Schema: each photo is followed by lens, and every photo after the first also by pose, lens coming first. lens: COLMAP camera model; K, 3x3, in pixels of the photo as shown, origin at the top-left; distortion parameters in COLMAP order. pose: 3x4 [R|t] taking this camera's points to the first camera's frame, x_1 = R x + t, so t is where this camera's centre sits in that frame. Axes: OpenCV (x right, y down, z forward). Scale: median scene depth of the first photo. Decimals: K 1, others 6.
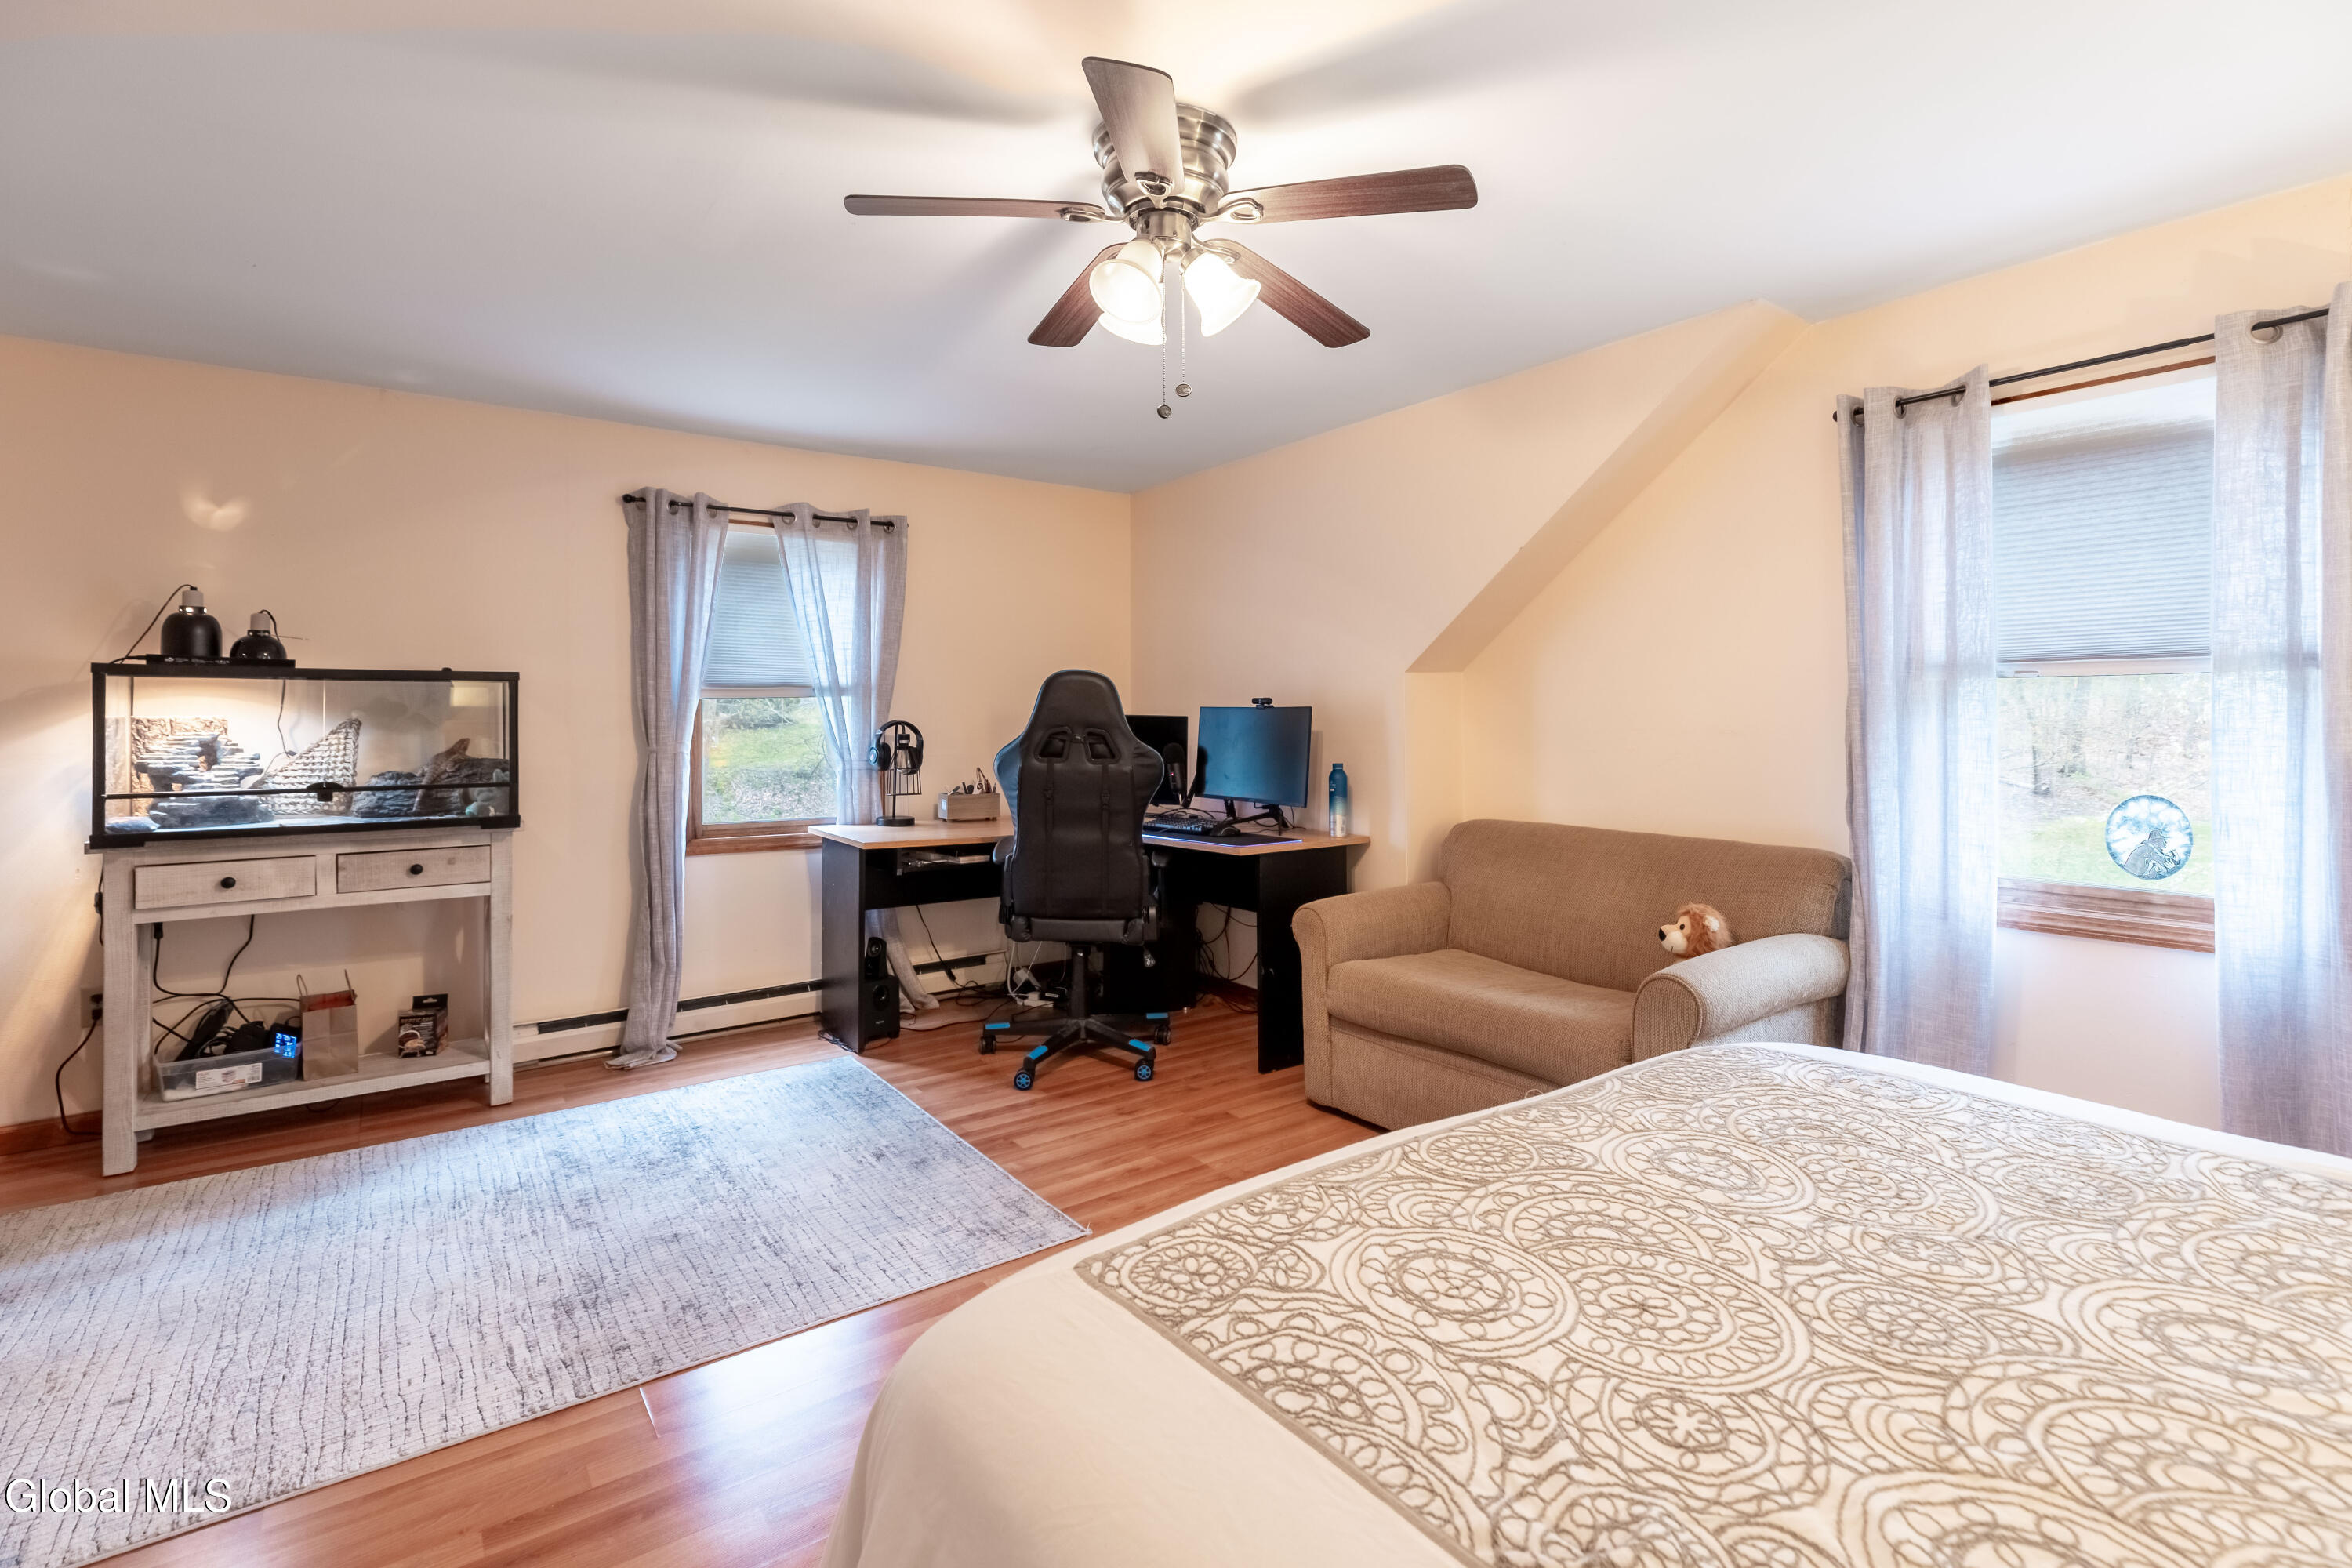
lens RADIAL K [[1131.8, 0, 1178.9], [0, 1131.8, 719.3], [0, 0, 1]] dist [0.004420, 0.000892]
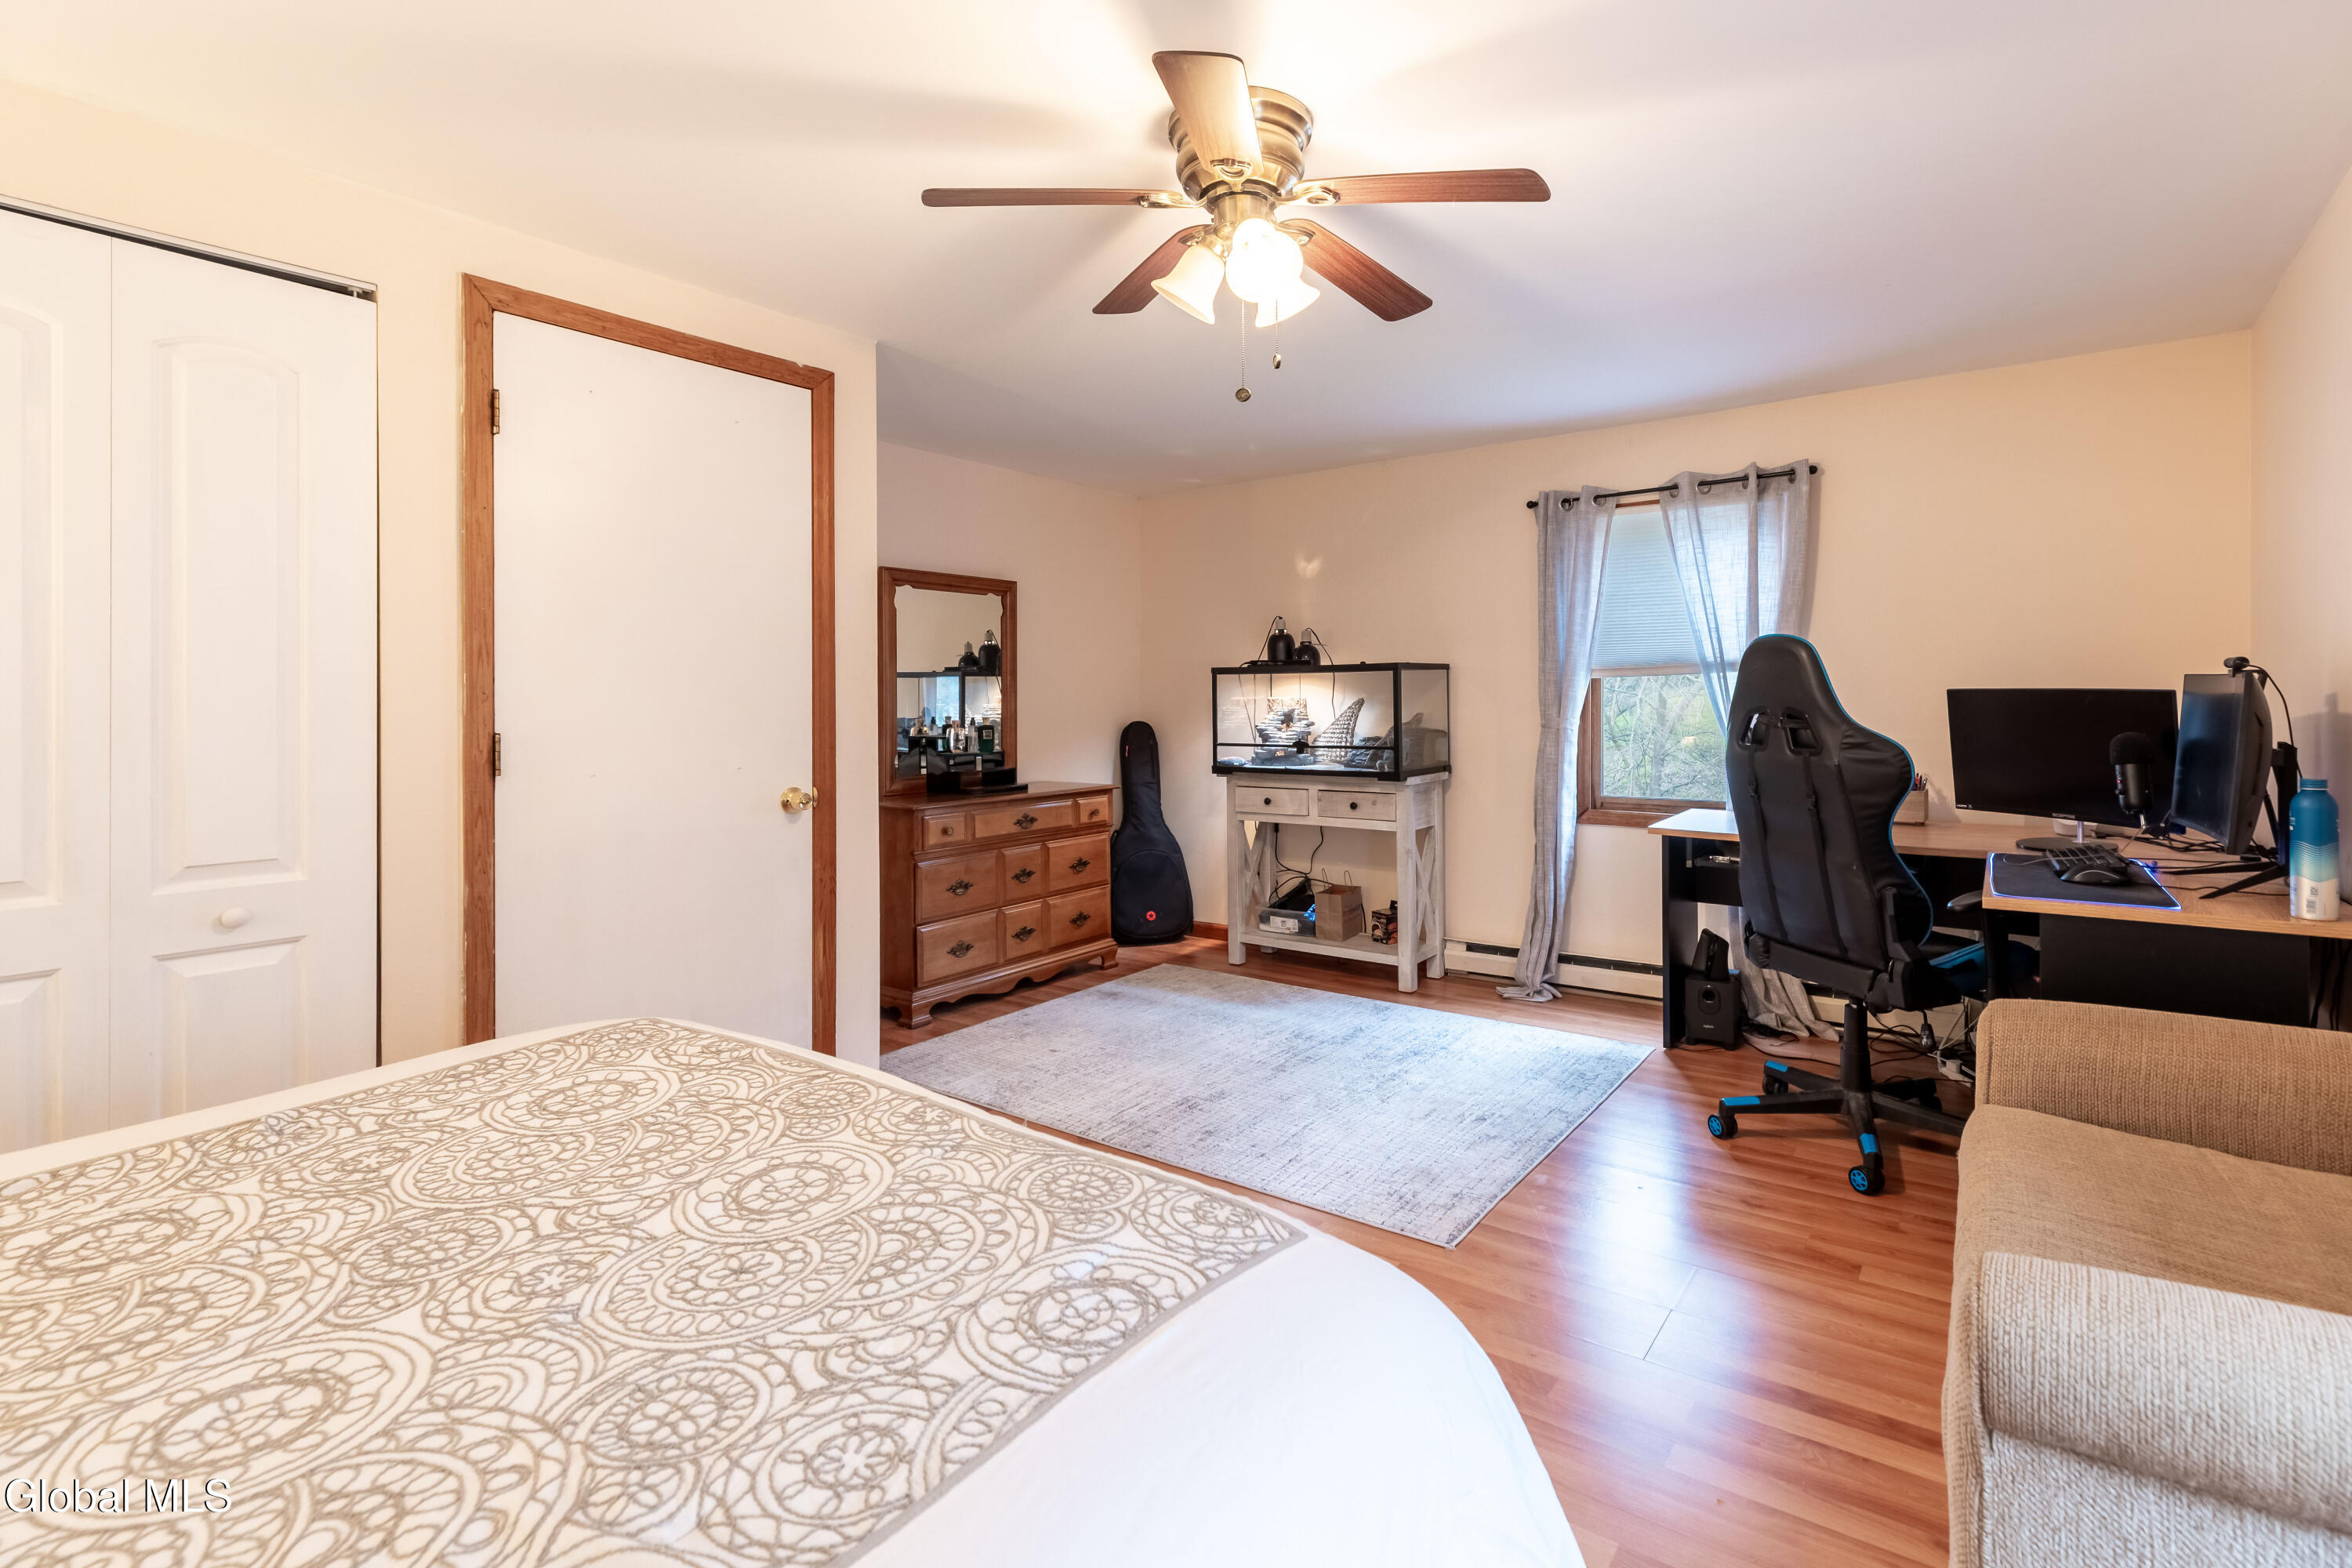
lens RADIAL K [[1081.2, 0, 1179.3], [0, 1081.2, 710.5], [0, 0, 1]] dist [0.001412, 0.000019]
pose [[0.288034, 0.009051, -0.957577, 0.540937], [0.005843, 0.999920, 0.011209, -0.001714], [0.957602, -0.008824, 0.287958, 0.406501]]
